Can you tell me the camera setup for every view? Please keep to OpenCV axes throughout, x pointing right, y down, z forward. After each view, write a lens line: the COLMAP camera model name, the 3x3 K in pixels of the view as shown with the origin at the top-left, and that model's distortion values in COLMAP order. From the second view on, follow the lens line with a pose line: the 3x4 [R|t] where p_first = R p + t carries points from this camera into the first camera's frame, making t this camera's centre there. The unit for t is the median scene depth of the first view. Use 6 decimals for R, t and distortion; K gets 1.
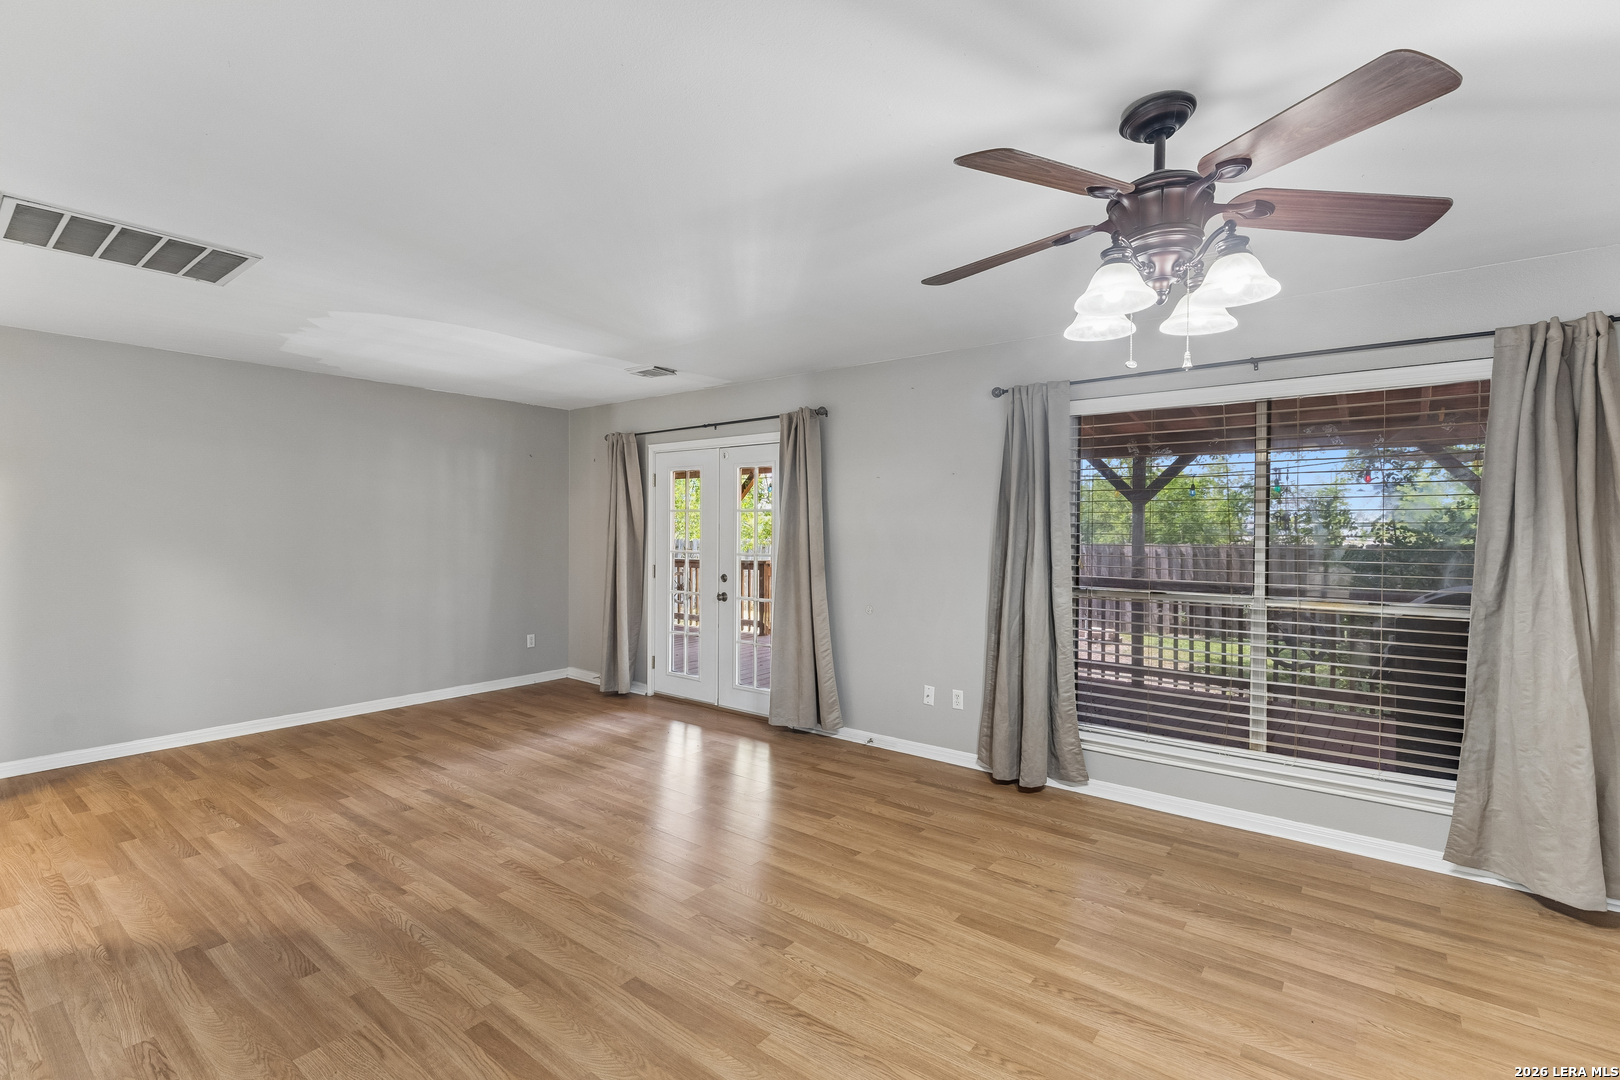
lens RADIAL K [[738.9, 0, 810.8], [0, 738.9, 550.6], [0, 0, 1]] dist [0.003473, 0.000720]
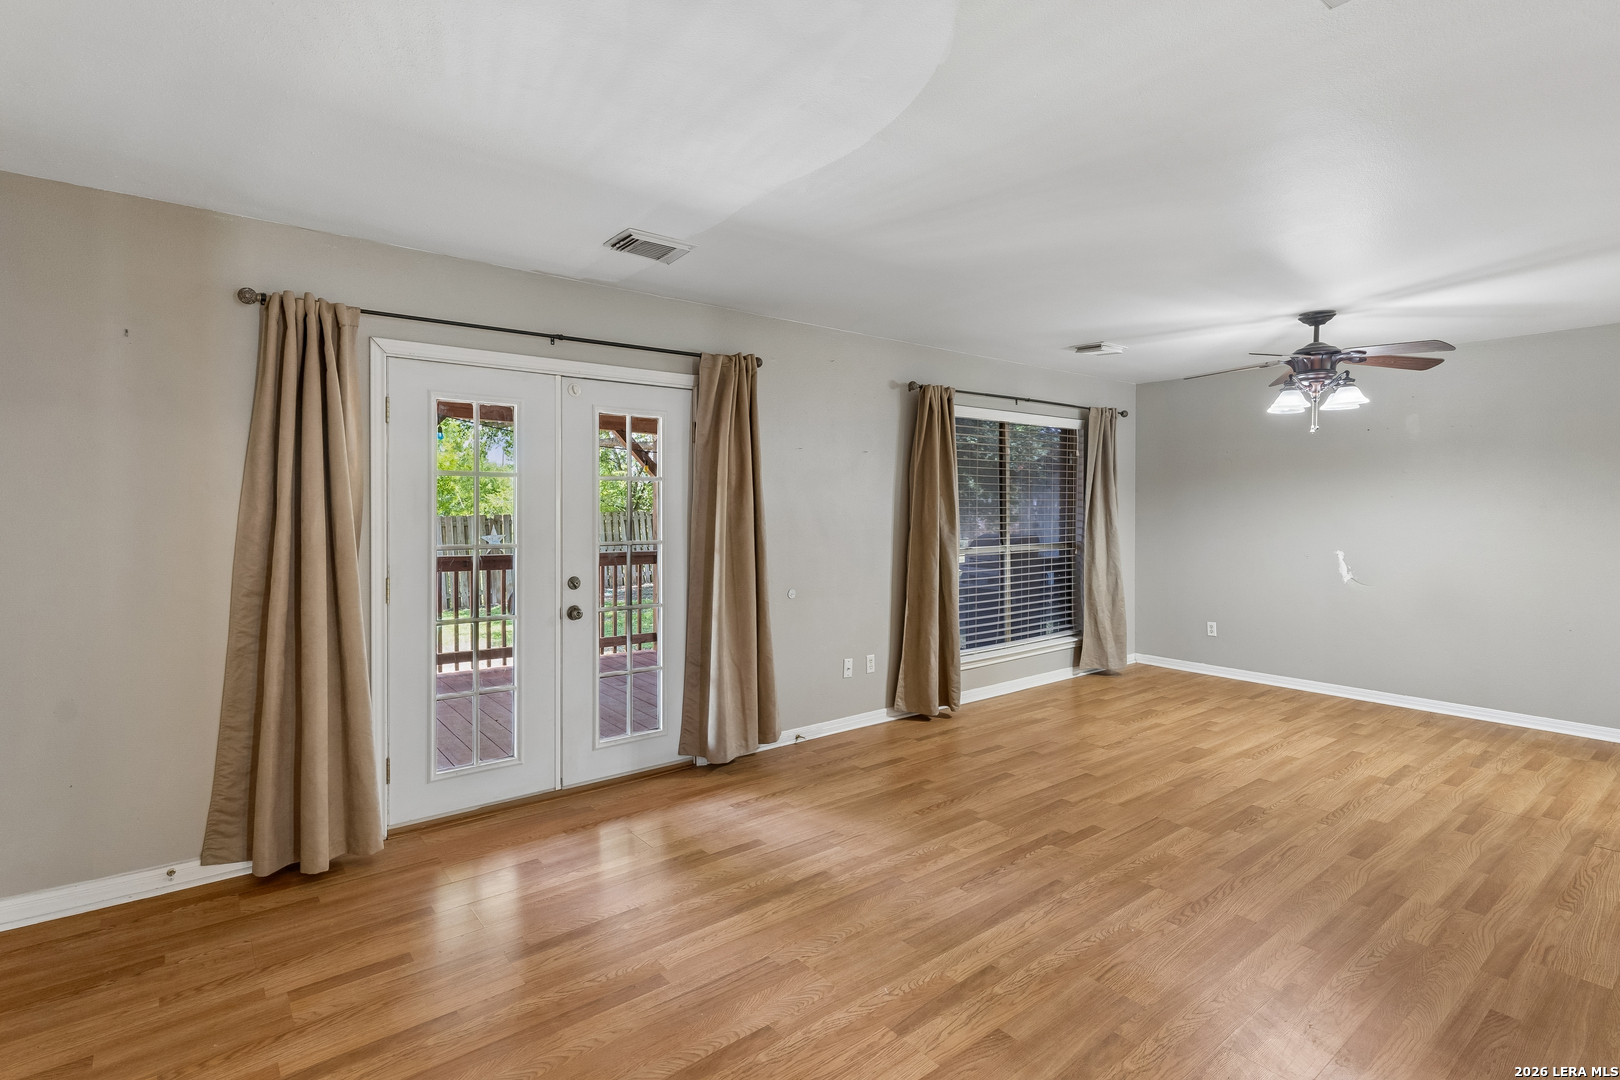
lens RADIAL K [[791.9, 0, 806.5], [0, 791.9, 509.1], [0, 0, 1]] dist [0.011180, -0.001705]
pose [[0.229679, -0.010841, 0.973206, -1.335296], [0.028690, 0.999579, 0.004364, -0.041365], [-0.972843, 0.026919, 0.229893, 1.176400]]
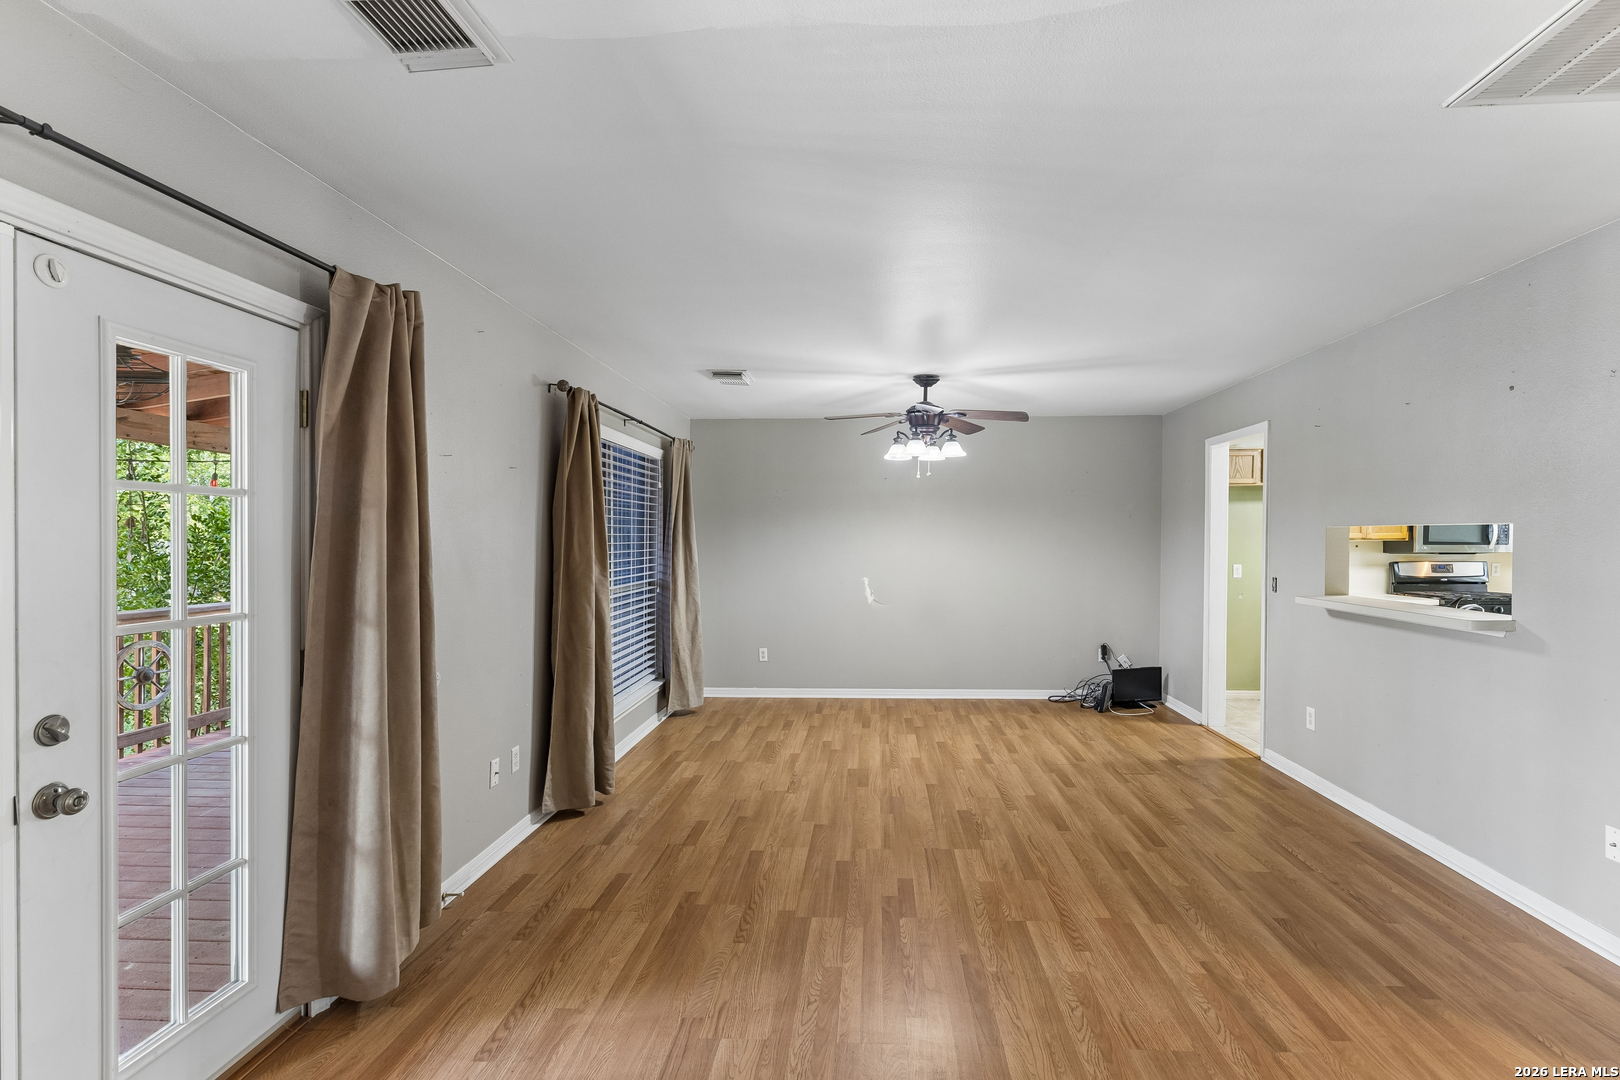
lens RADIAL K [[753.1, 0, 852.0], [0, 753.1, 549.1], [0, 0, 1]] dist [0.003144, 0.000305]
pose [[-0.589859, -0.015914, 0.807350, -0.926508], [0.021507, 0.999141, 0.035408, -0.056432], [-0.807220, 0.038250, -0.589010, 1.678718]]
